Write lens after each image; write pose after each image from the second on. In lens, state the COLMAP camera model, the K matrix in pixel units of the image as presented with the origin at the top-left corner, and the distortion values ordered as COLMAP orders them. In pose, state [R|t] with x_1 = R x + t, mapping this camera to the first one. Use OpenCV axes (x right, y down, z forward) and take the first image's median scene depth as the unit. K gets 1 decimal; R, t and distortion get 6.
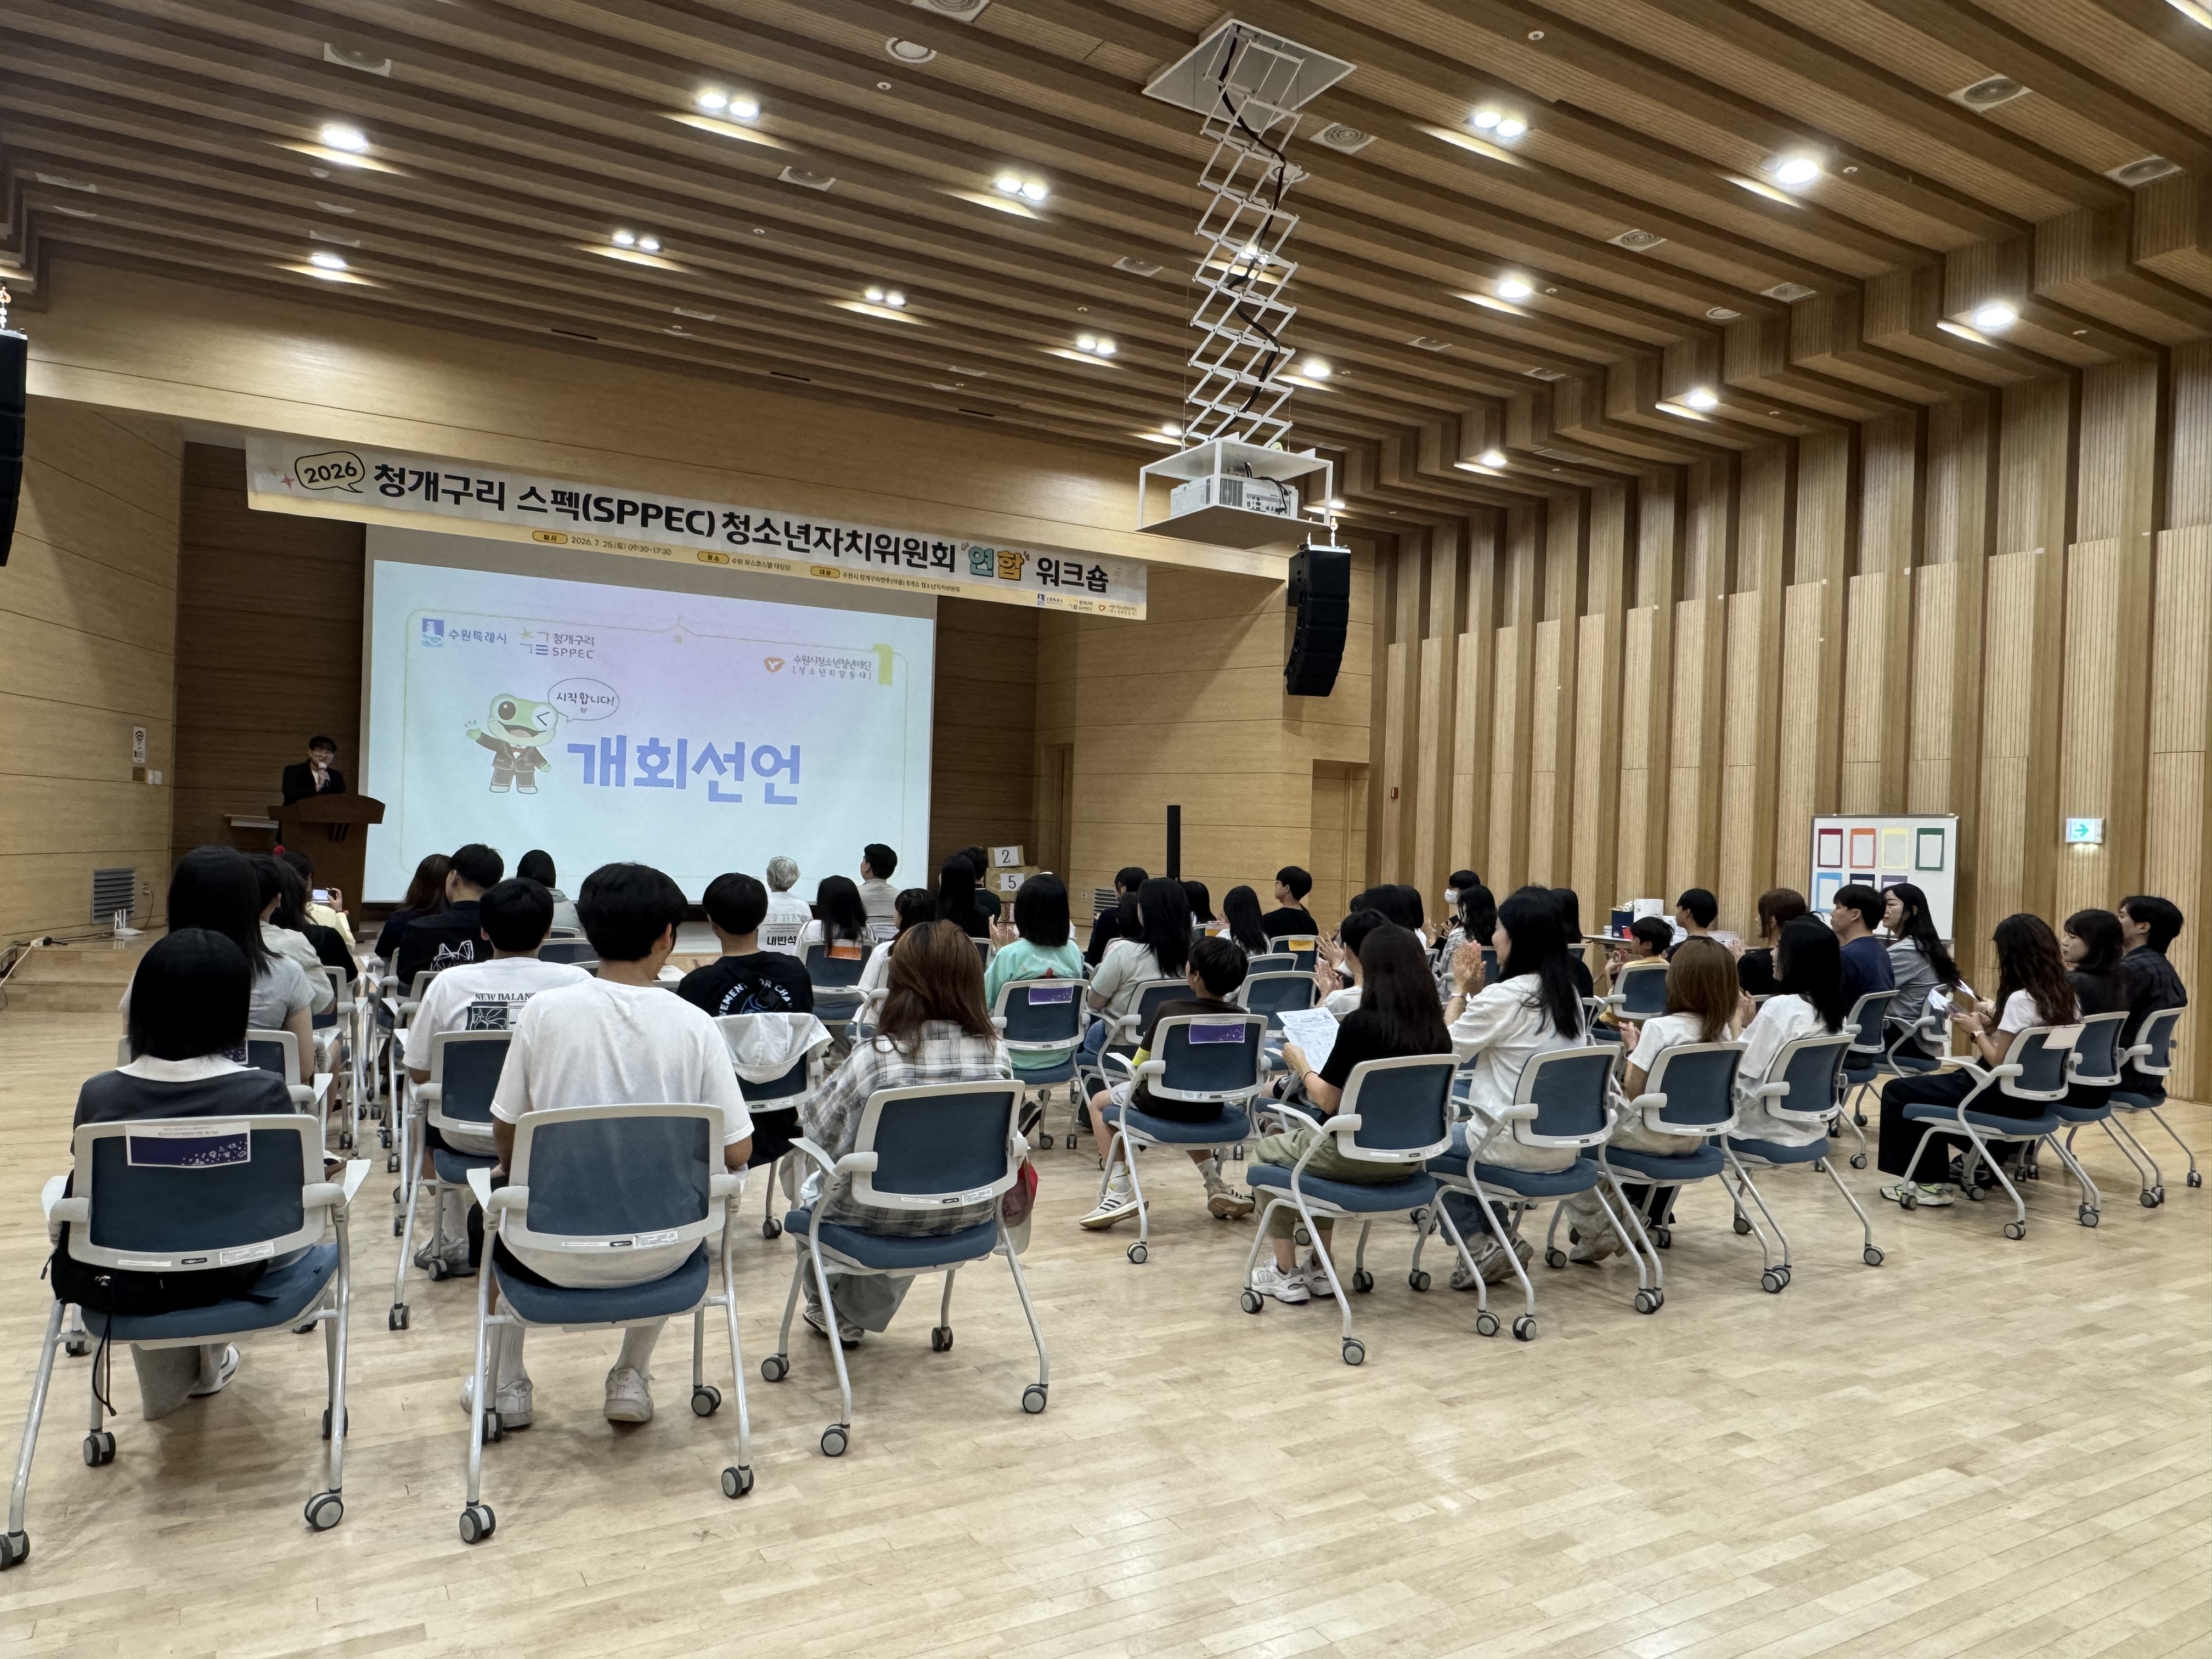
lens RADIAL K [[1479.0, 0, 1097.4], [0, 1479.0, 845.4], [0, 0, 1]] dist [0.004667, 0.001060]
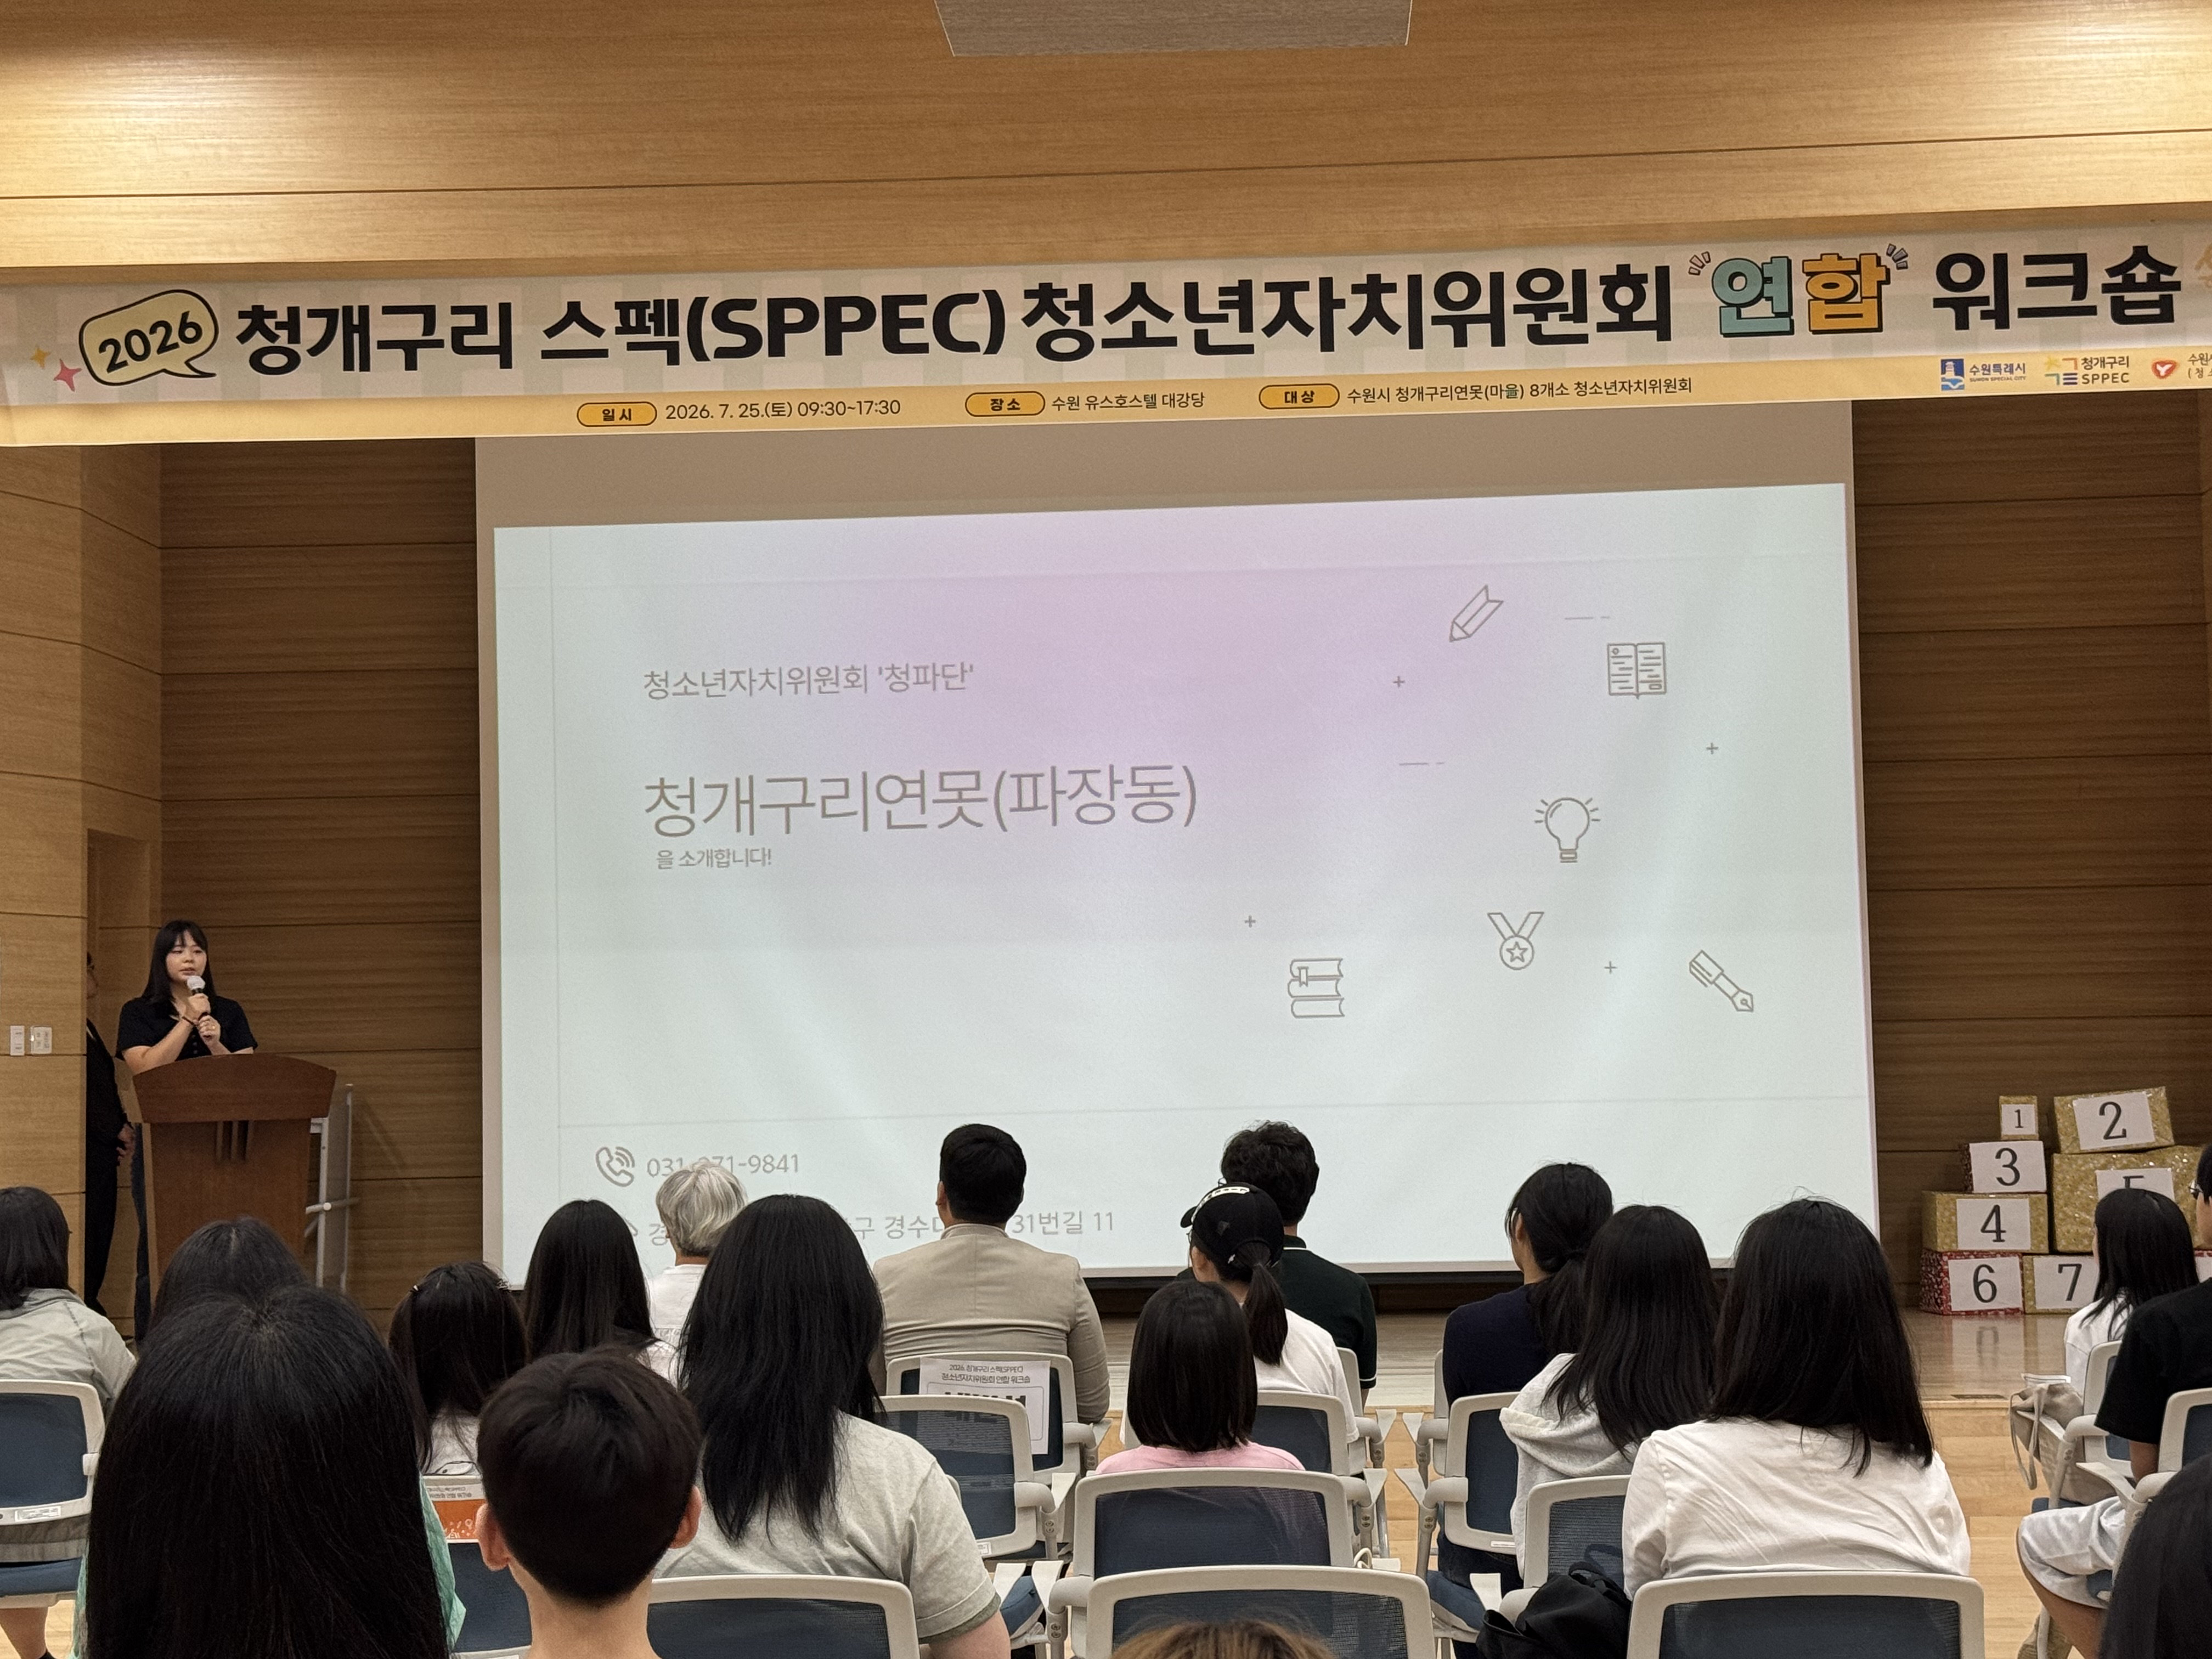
lens RADIAL K [[3365.8, 0, 1106.7], [0, 3365.8, 855.1], [0, 0, 1]] dist [0.154332, 0.000000]
pose [[0.839383, -0.086865, -0.536554, 0.235403], [0.045103, 0.994874, -0.090505, 0.009851], [0.541666, 0.051768, 0.838998, 0.252195]]
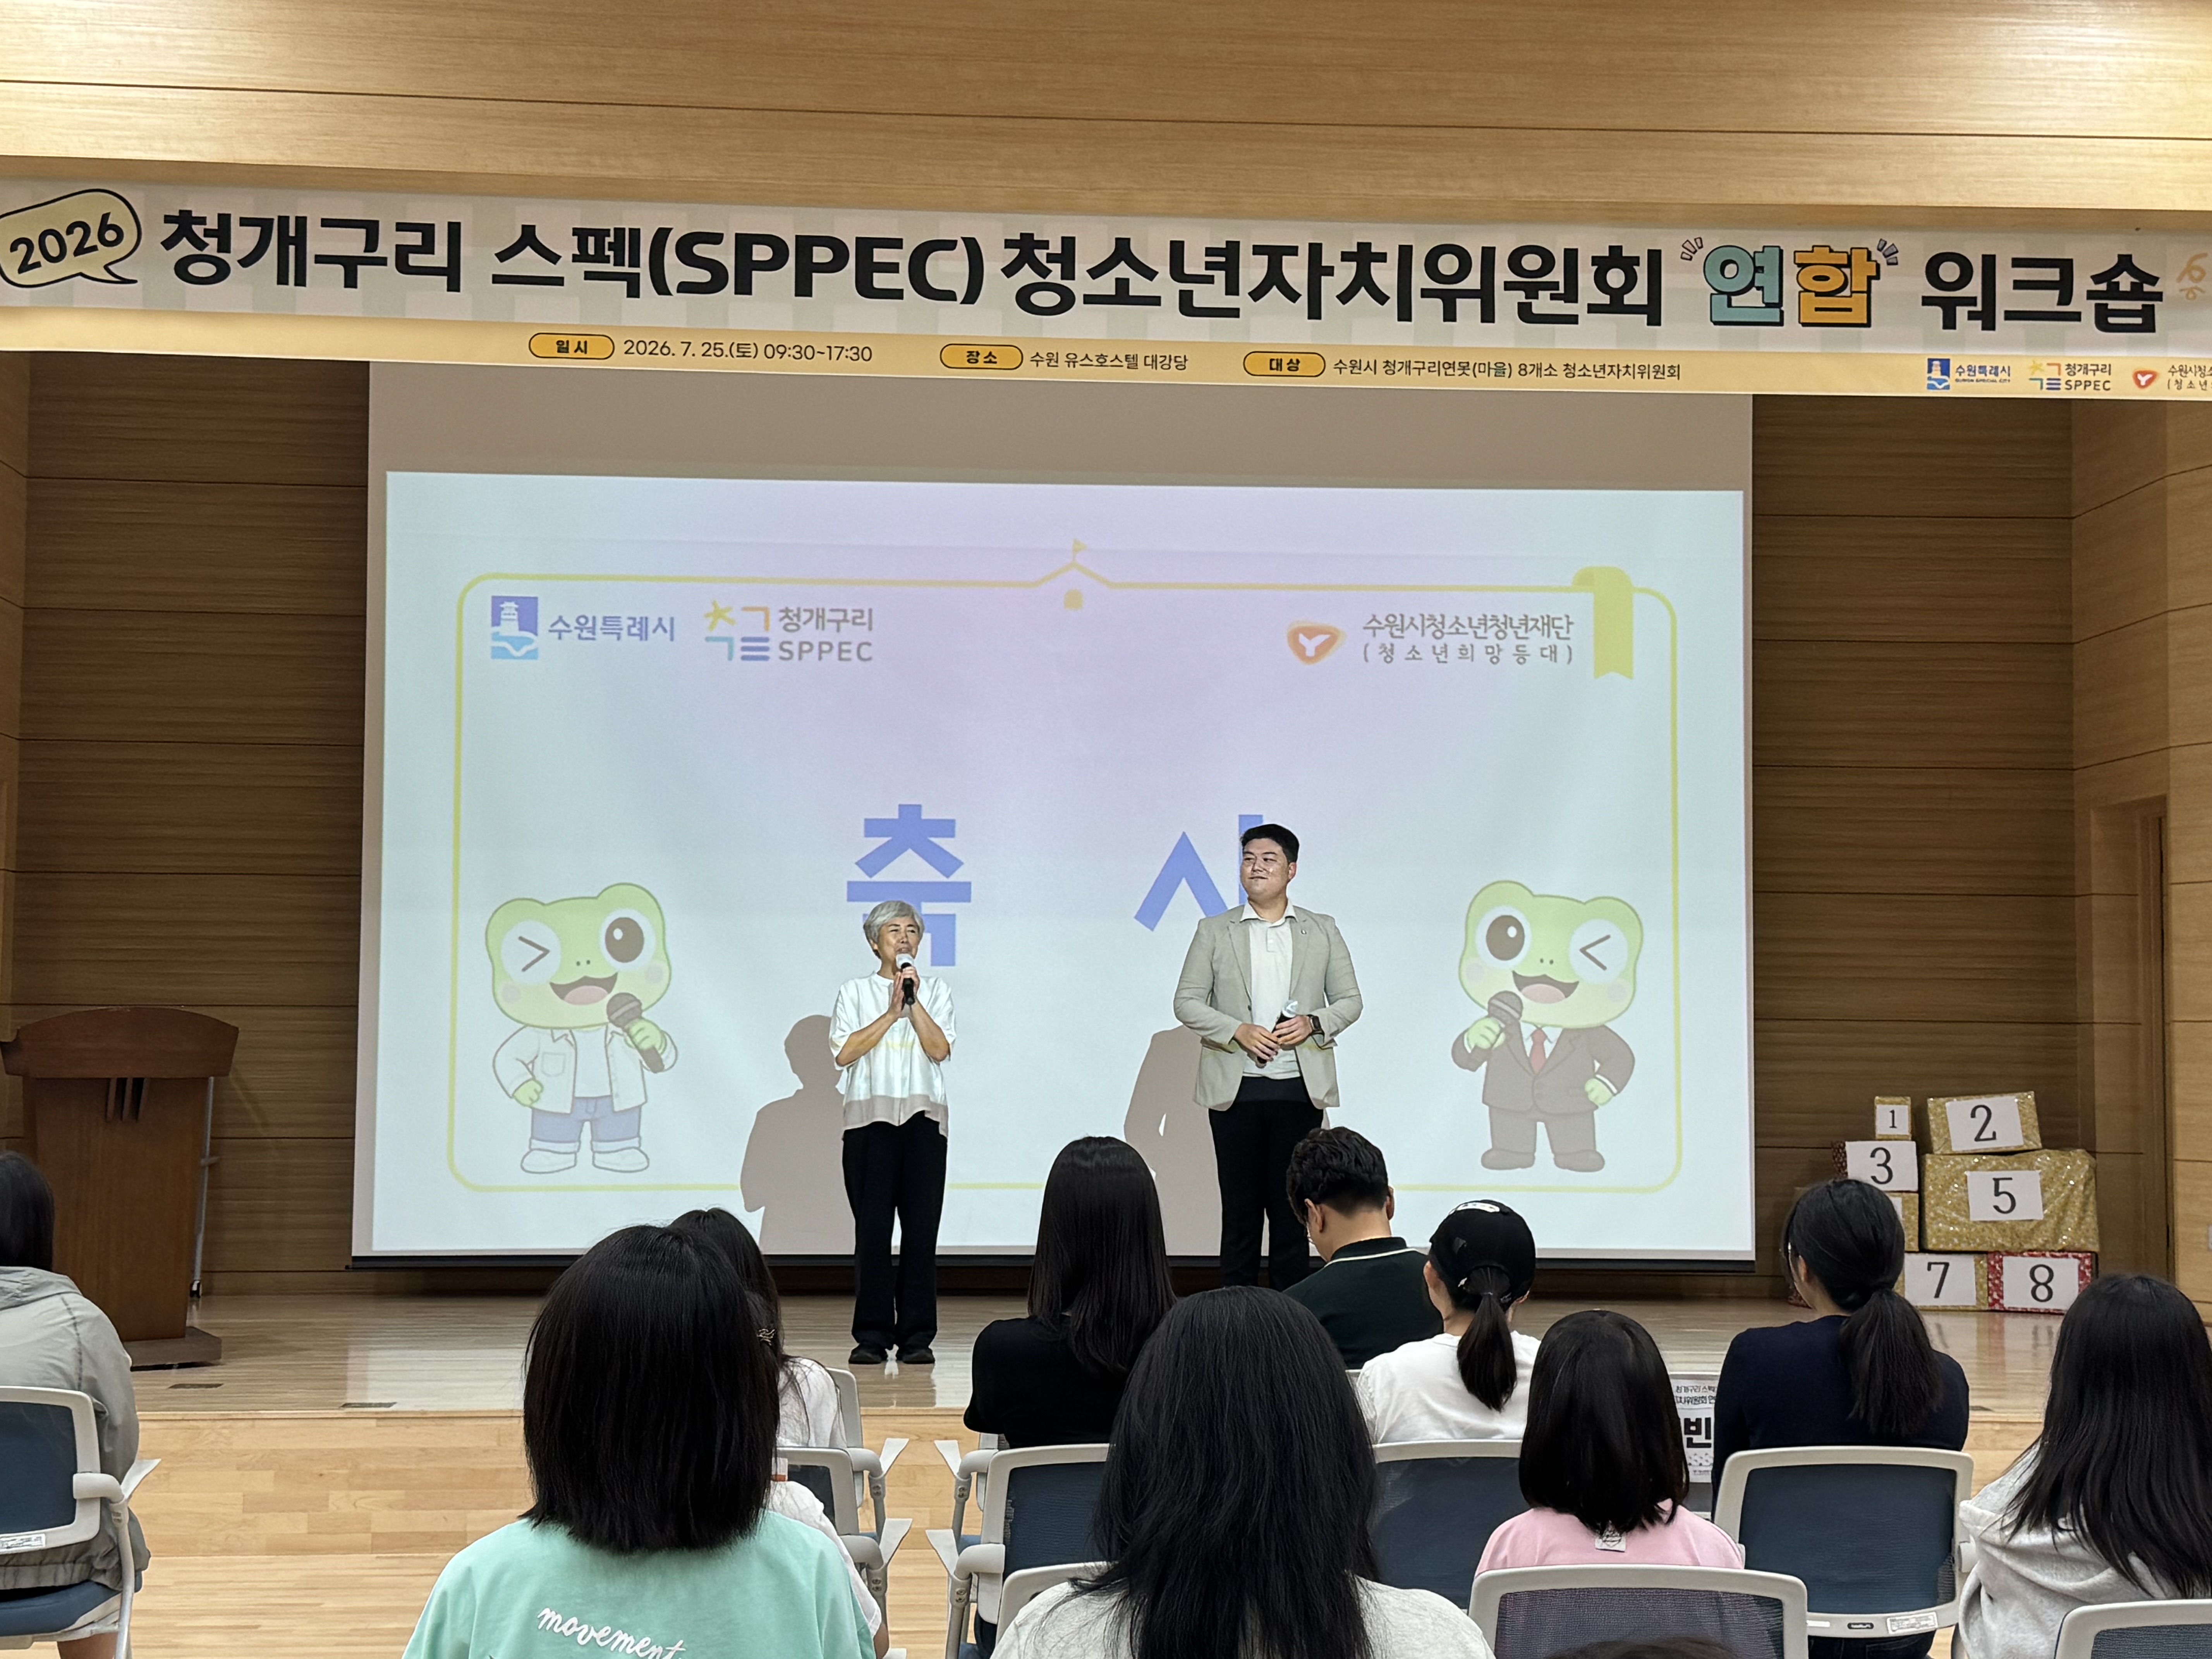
lens RADIAL K [[3053.2, 0, 1093.8], [0, 3053.2, 861.0], [0, 0, 1]] dist [0.130071, 0.000000]
pose [[0.891693, -0.054090, -0.449396, 0.114128], [0.019351, 0.996482, -0.081542, 0.001472], [0.452226, 0.064015, 0.889603, 0.307009]]
